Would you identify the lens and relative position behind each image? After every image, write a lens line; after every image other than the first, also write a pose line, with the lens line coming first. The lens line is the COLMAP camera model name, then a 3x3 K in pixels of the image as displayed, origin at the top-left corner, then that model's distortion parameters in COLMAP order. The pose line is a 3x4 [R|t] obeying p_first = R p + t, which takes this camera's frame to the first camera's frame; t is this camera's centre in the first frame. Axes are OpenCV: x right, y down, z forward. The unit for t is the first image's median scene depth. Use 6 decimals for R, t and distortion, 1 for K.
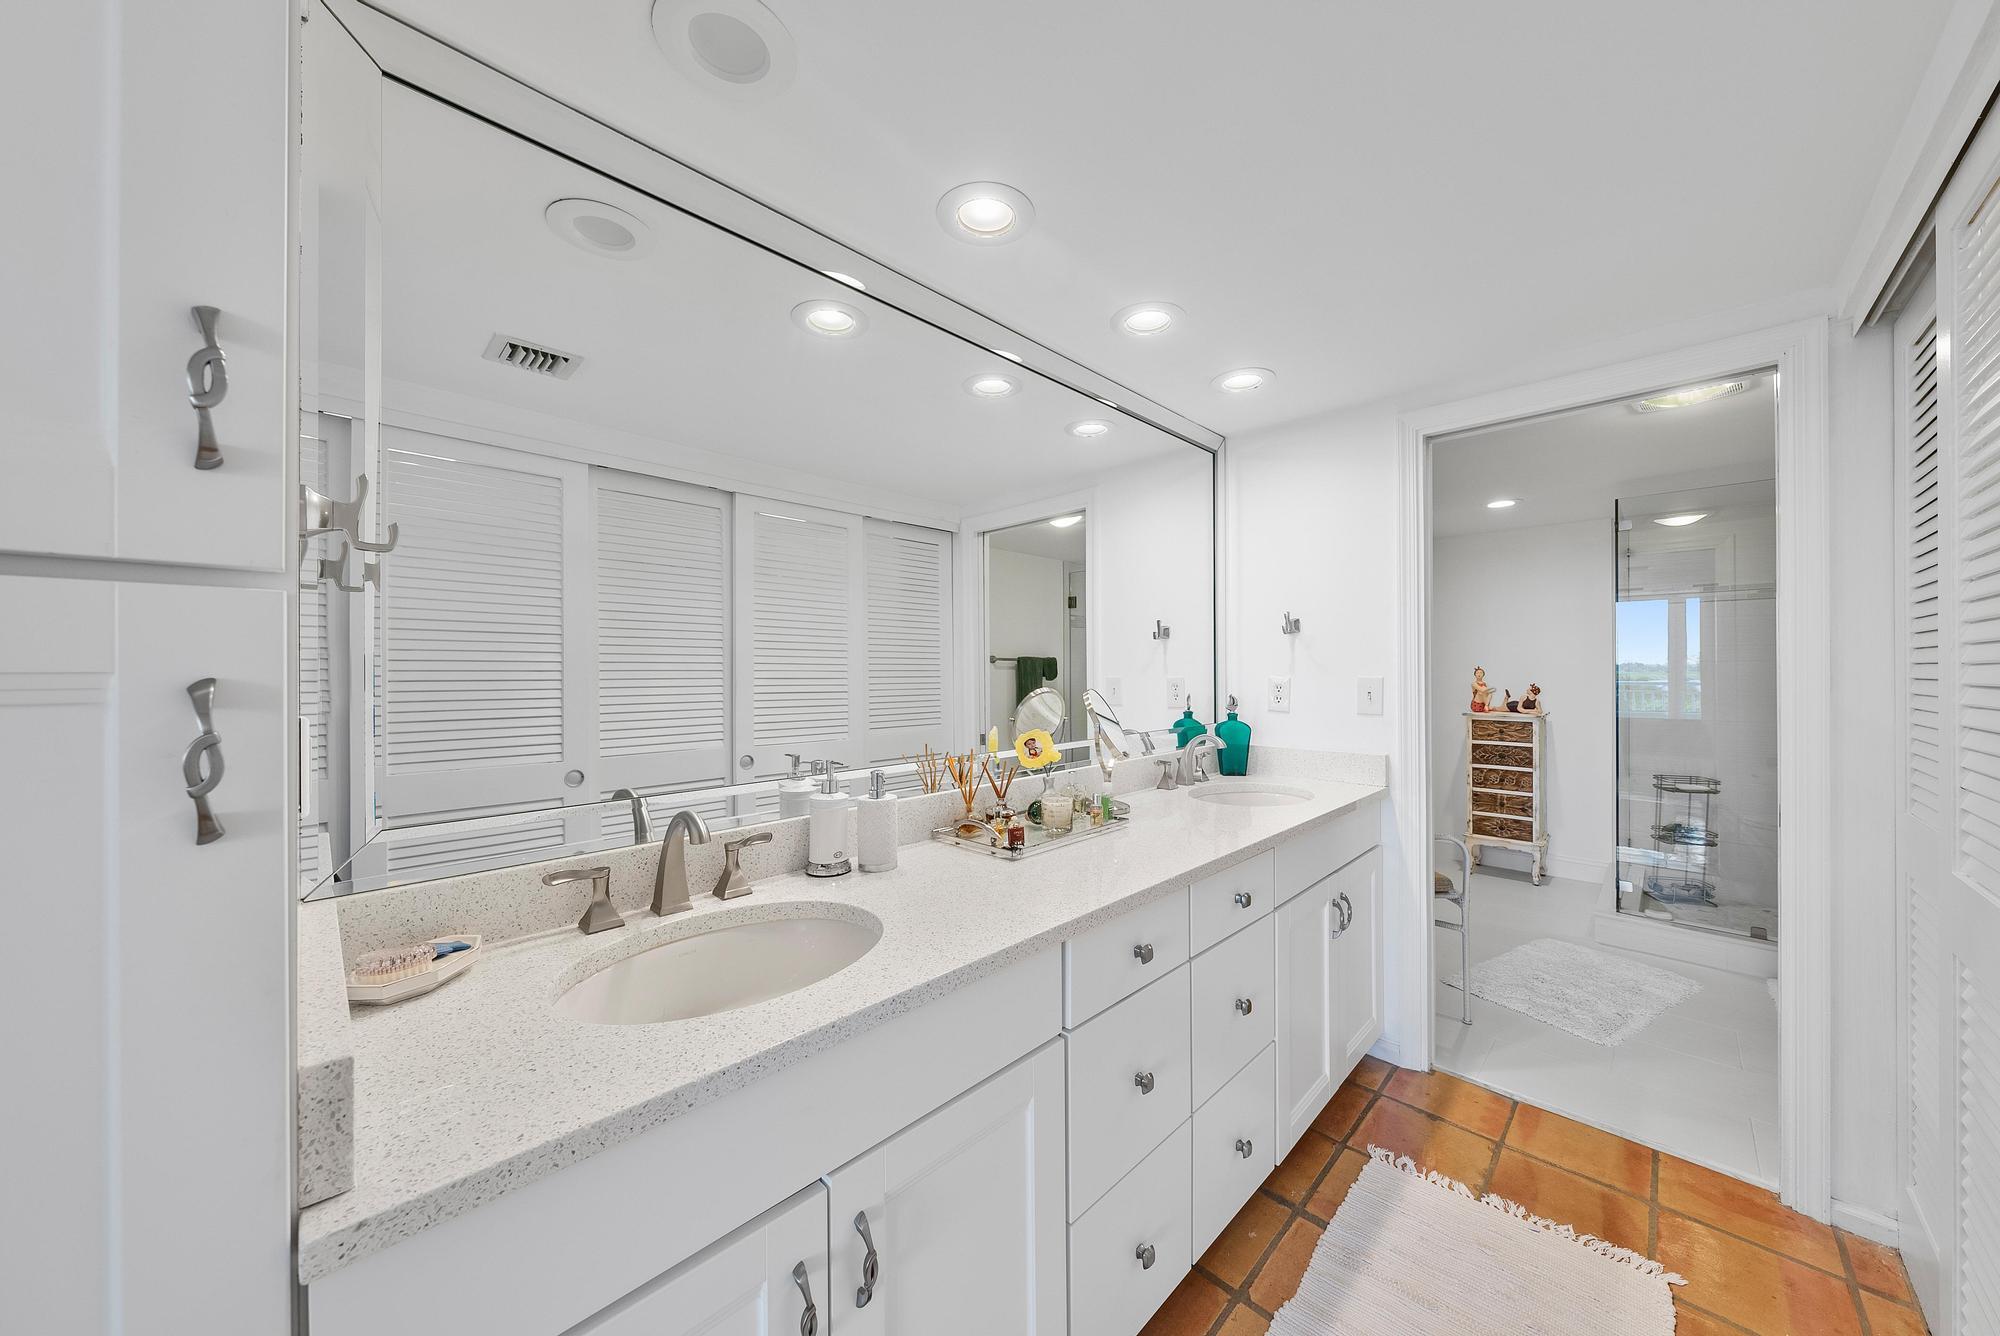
lens RADIAL K [[688.8, 0, 1003.8], [0, 688.8, 670.6], [0, 0, 1]] dist [-0.006453, 0.000199]
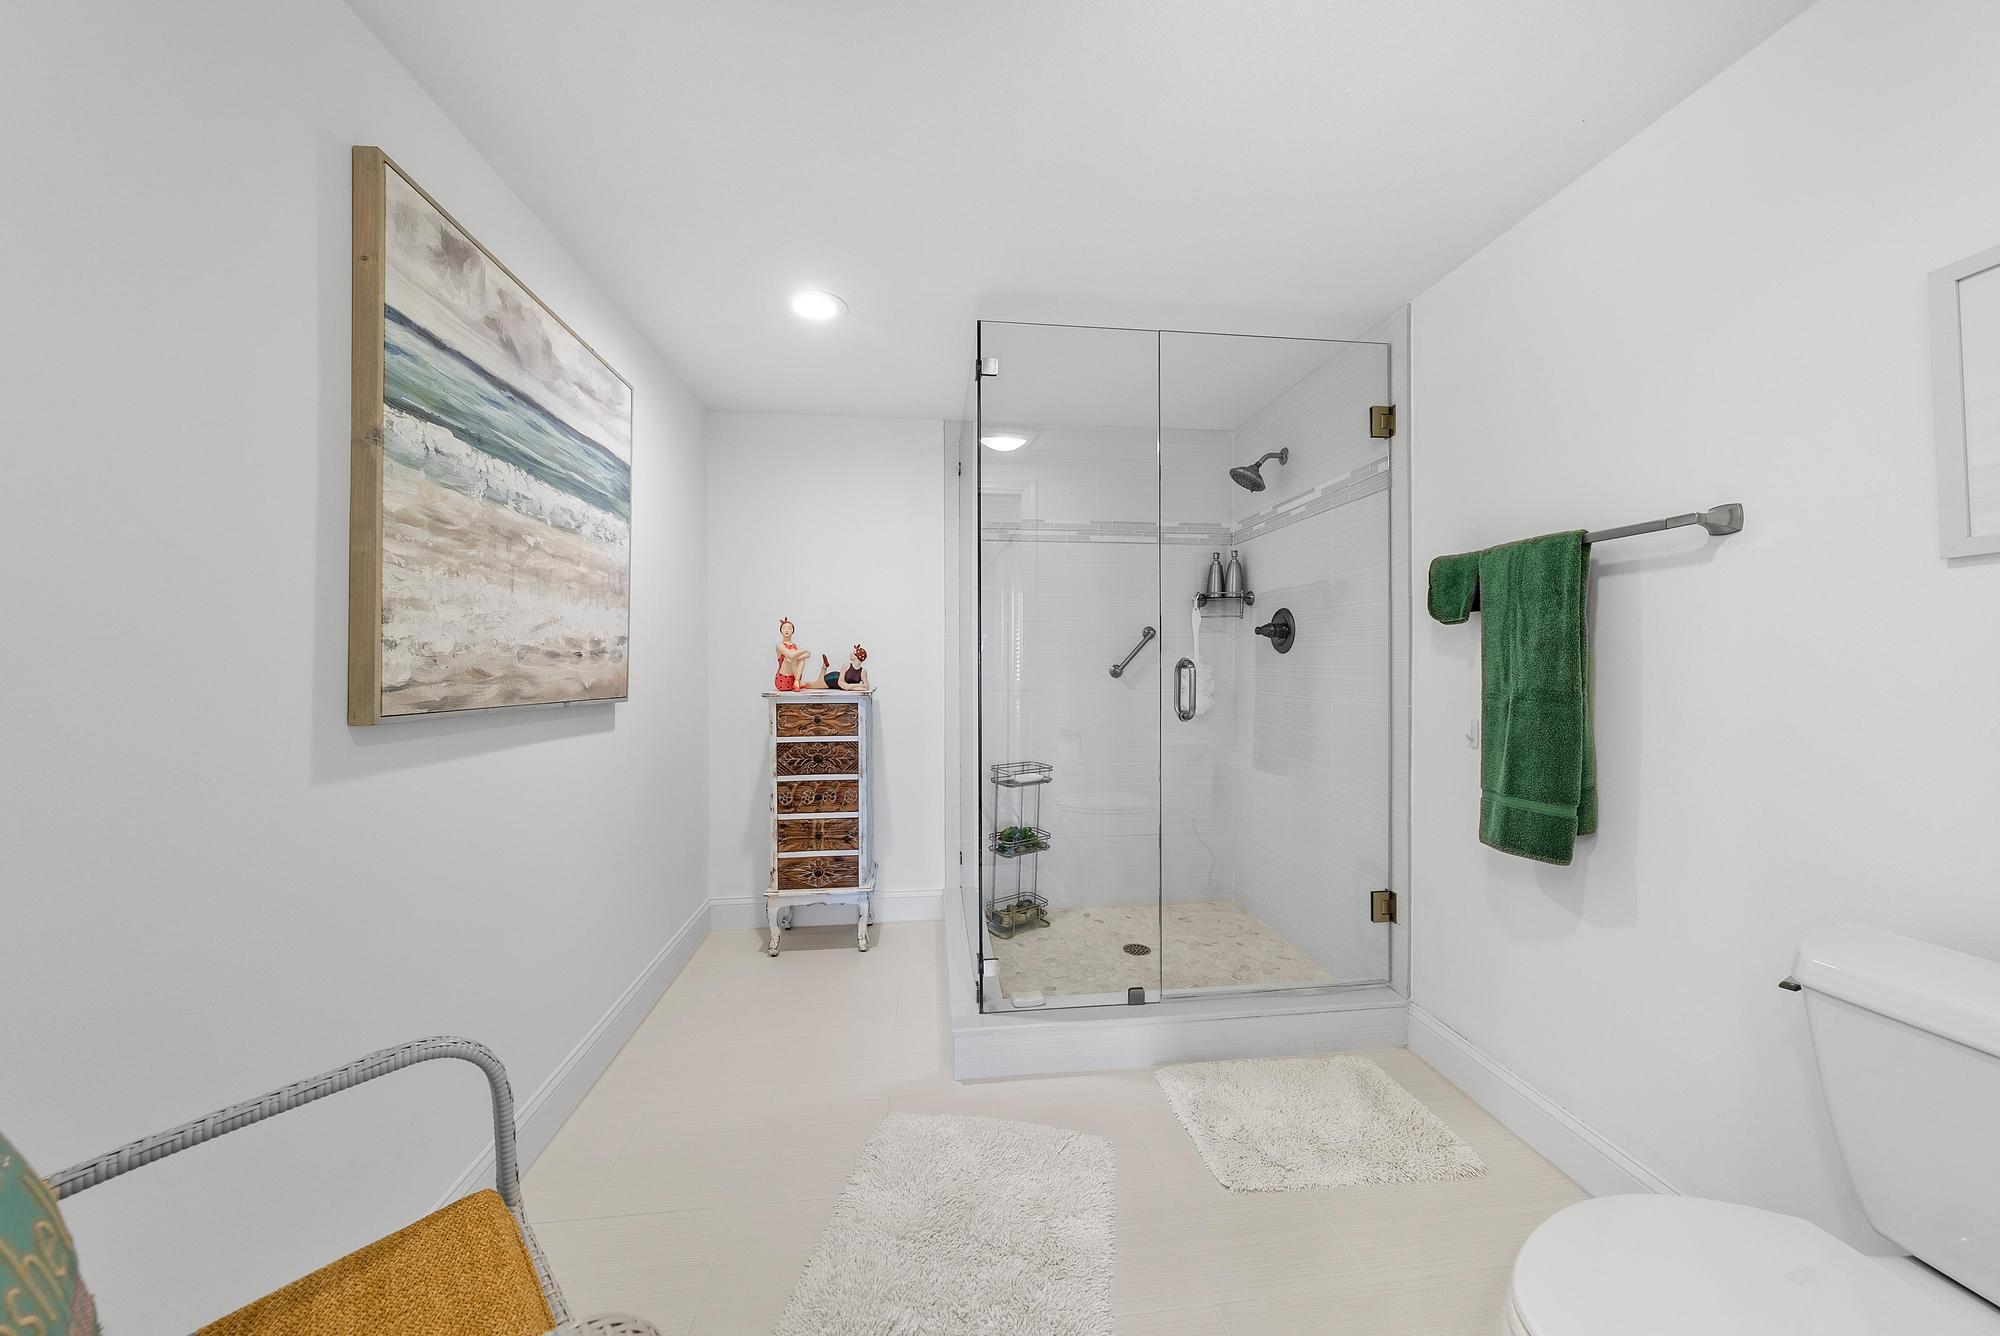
lens RADIAL K [[688.8, 0, 1002.0], [0, 688.8, 663.4], [0, 0, 1]] dist [-0.006453, 0.000199]
pose [[0.633657, -0.002135, 0.773611, 0.344496], [0.002697, 0.999996, 0.000551, 0.036772], [-0.773609, 0.001737, 0.633661, 0.469615]]
